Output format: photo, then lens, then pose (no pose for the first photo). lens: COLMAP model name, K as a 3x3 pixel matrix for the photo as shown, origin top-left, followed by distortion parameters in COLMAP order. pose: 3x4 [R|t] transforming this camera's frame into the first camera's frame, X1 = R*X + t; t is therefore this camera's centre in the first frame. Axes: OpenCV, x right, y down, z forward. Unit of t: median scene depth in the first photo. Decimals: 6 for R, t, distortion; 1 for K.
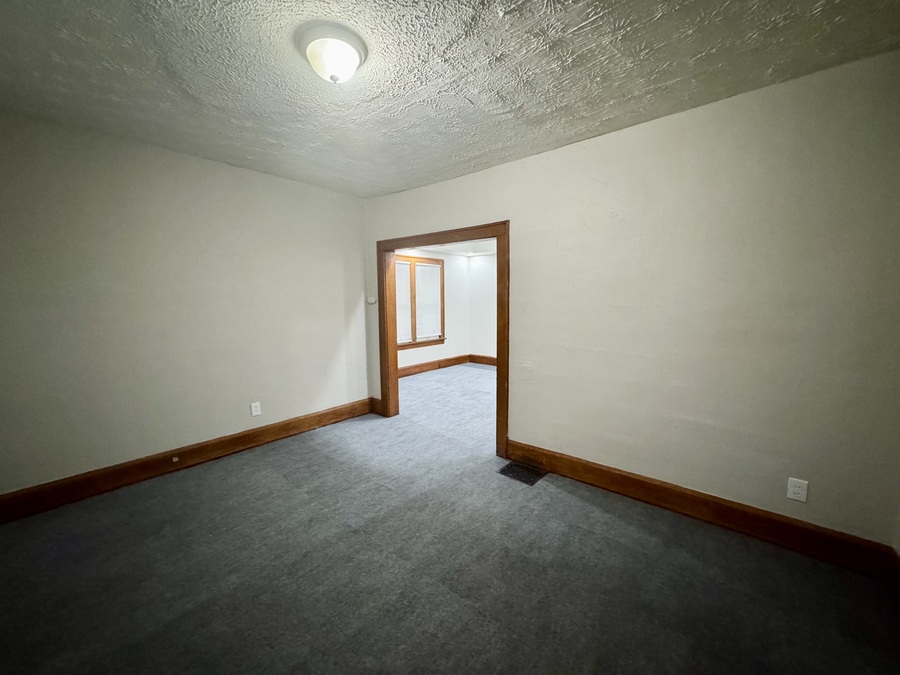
lens RADIAL K [[358.3, 0, 450.4], [0, 358.3, 339.0], [0, 0, 1]] dist [0.000885, 0.000116]
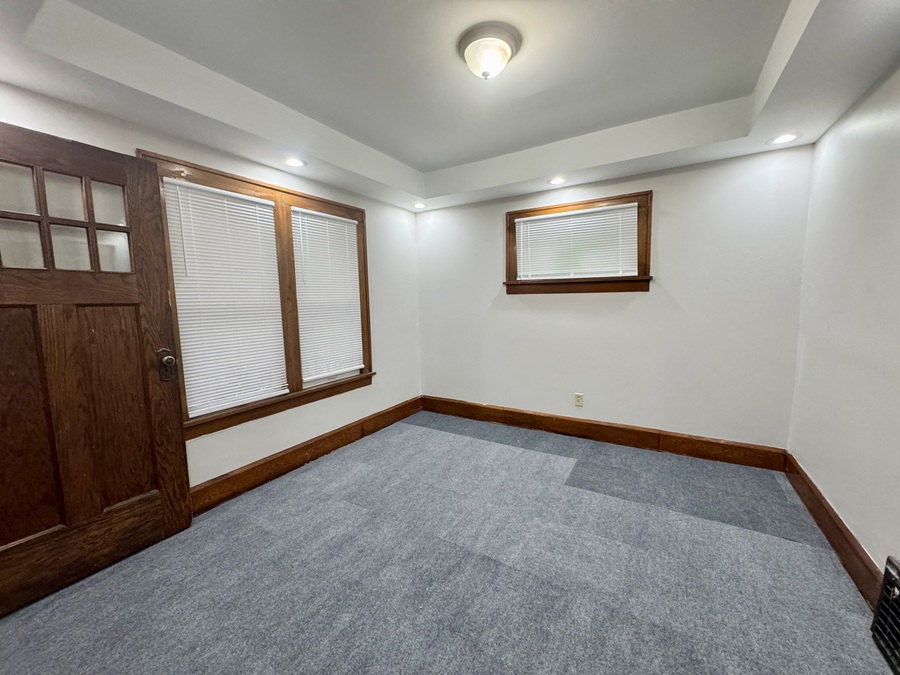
lens RADIAL K [[358.3, 0, 452.4], [0, 358.3, 336.2], [0, 0, 1]] dist [0.000885, 0.000116]
pose [[0.986774, -0.032673, 0.158778, 0.017110], [0.036587, 0.999093, -0.021788, -0.039495], [-0.157922, 0.027309, 0.987074, 0.509409]]
